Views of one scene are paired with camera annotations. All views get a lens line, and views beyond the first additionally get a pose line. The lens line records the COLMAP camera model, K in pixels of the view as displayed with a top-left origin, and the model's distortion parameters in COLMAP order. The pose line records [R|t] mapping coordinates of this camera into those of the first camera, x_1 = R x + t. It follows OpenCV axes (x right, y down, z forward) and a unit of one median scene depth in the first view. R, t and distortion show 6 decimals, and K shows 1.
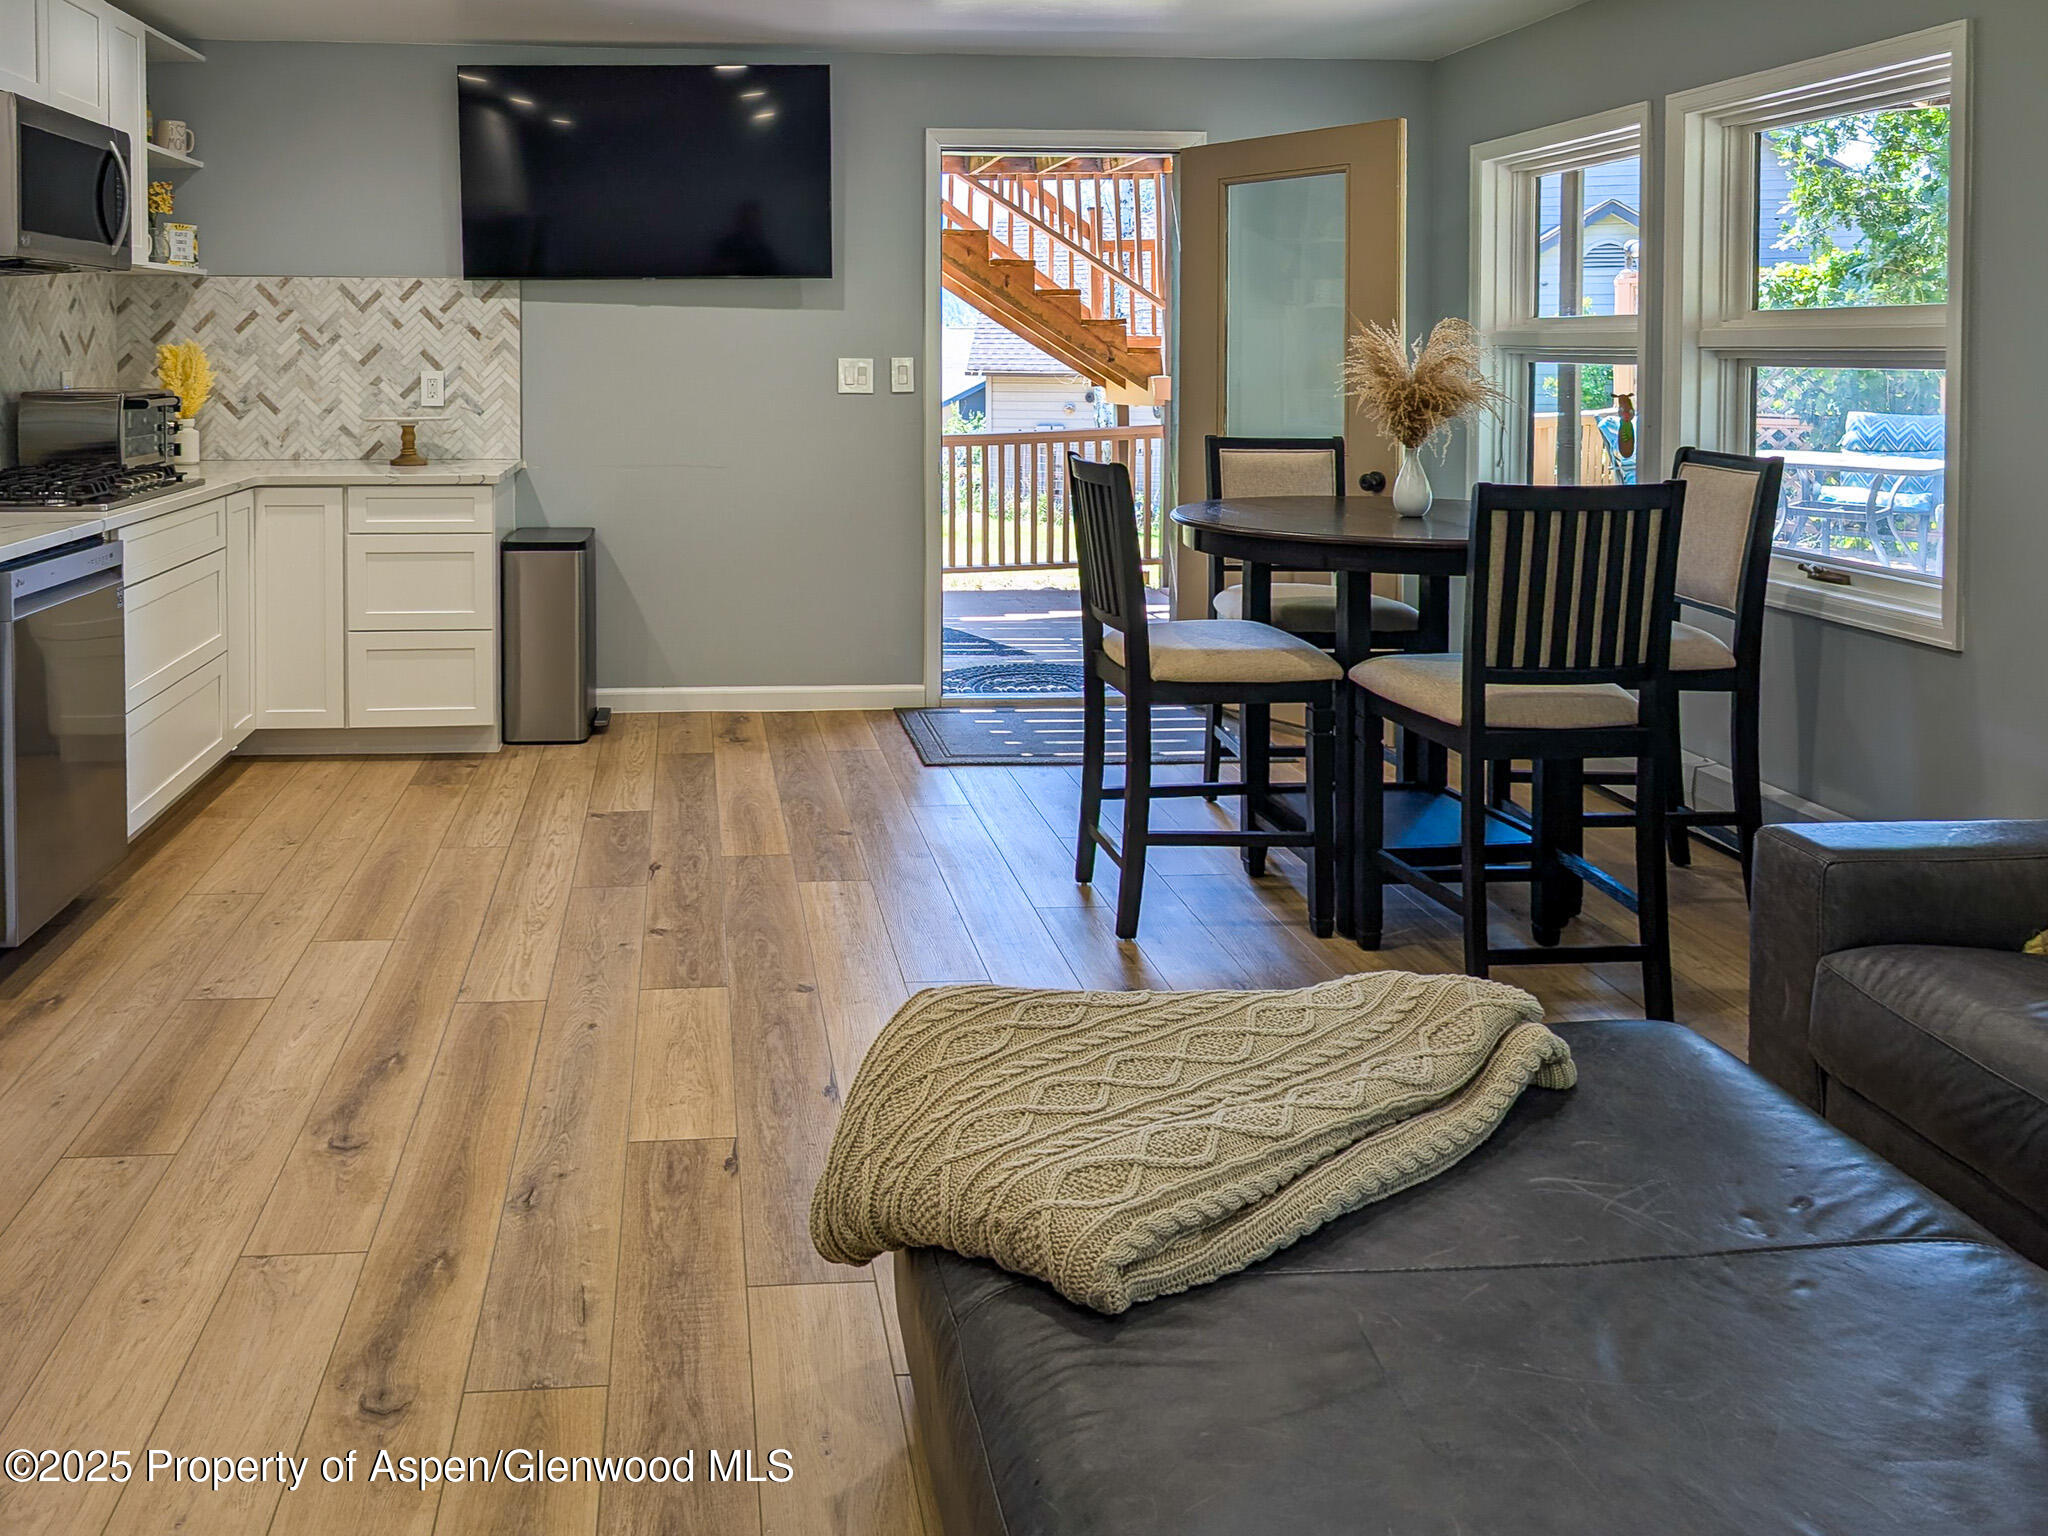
lens RADIAL K [[1609.5, 0, 1024.0], [0, 1609.5, 768.0], [0, 0, 1]] dist [-0.068464, 0.085580]
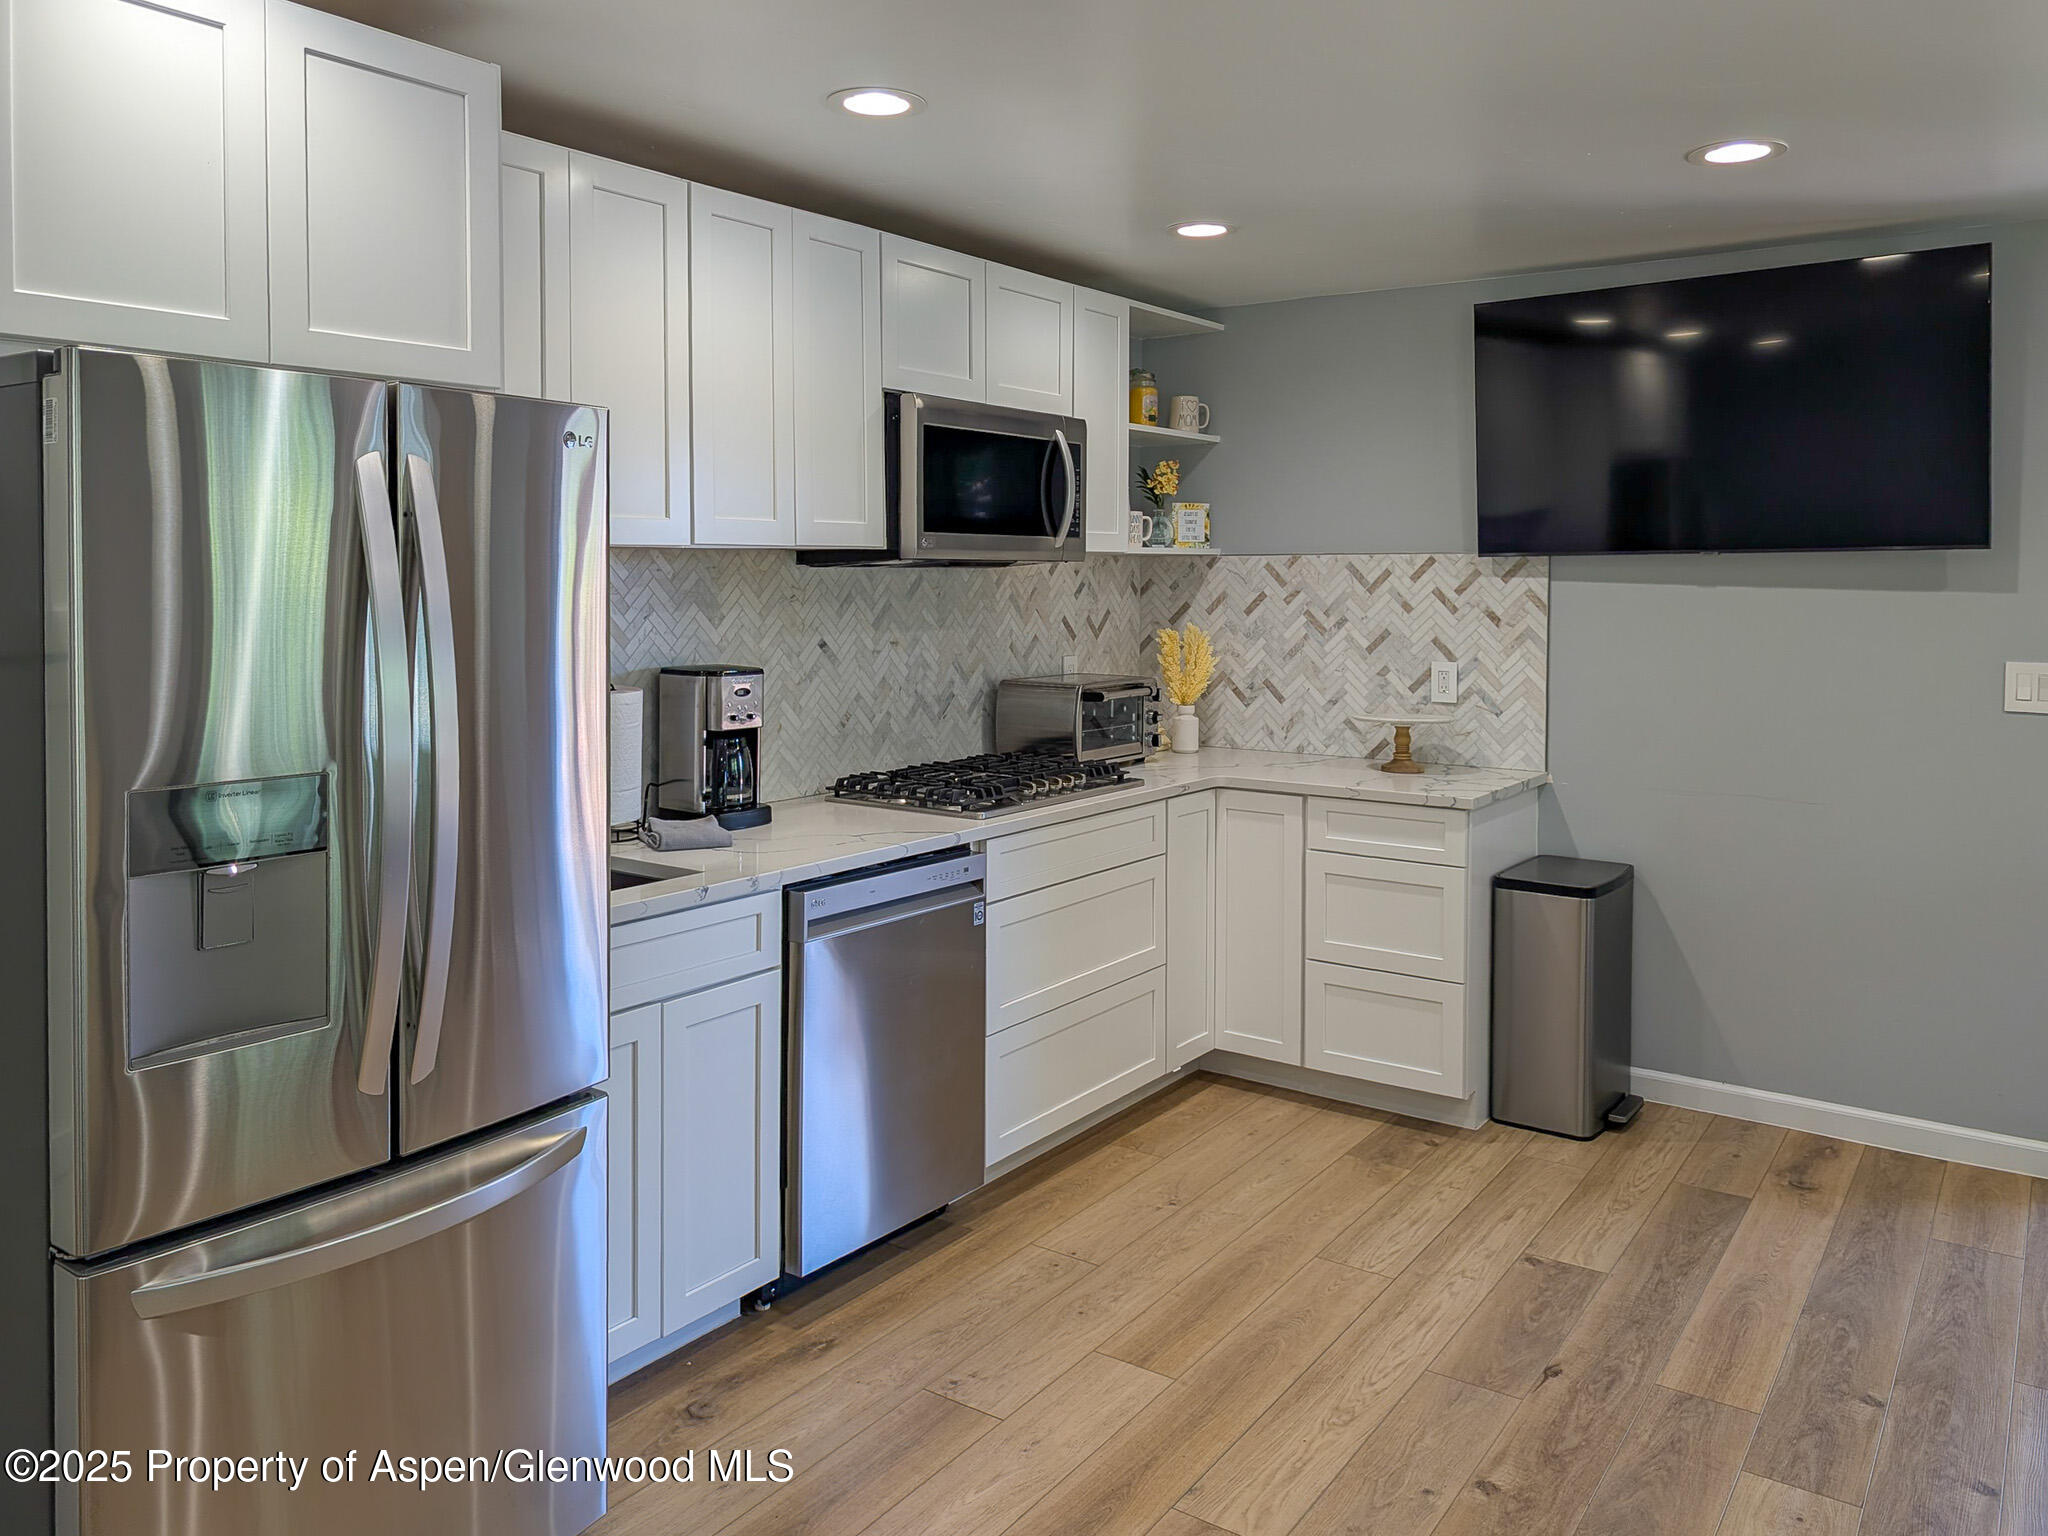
lens RADIAL K [[1725.7, 0, 1024.0], [0, 1725.7, 768.0], [0, 0, 1]] dist [0.011431, 0.000684]
pose [[0.717198, 0.072492, -0.693089, 0.100480], [-0.172814, 0.982009, -0.076115, -0.090417], [0.675102, 0.174365, 0.716823, 0.221689]]
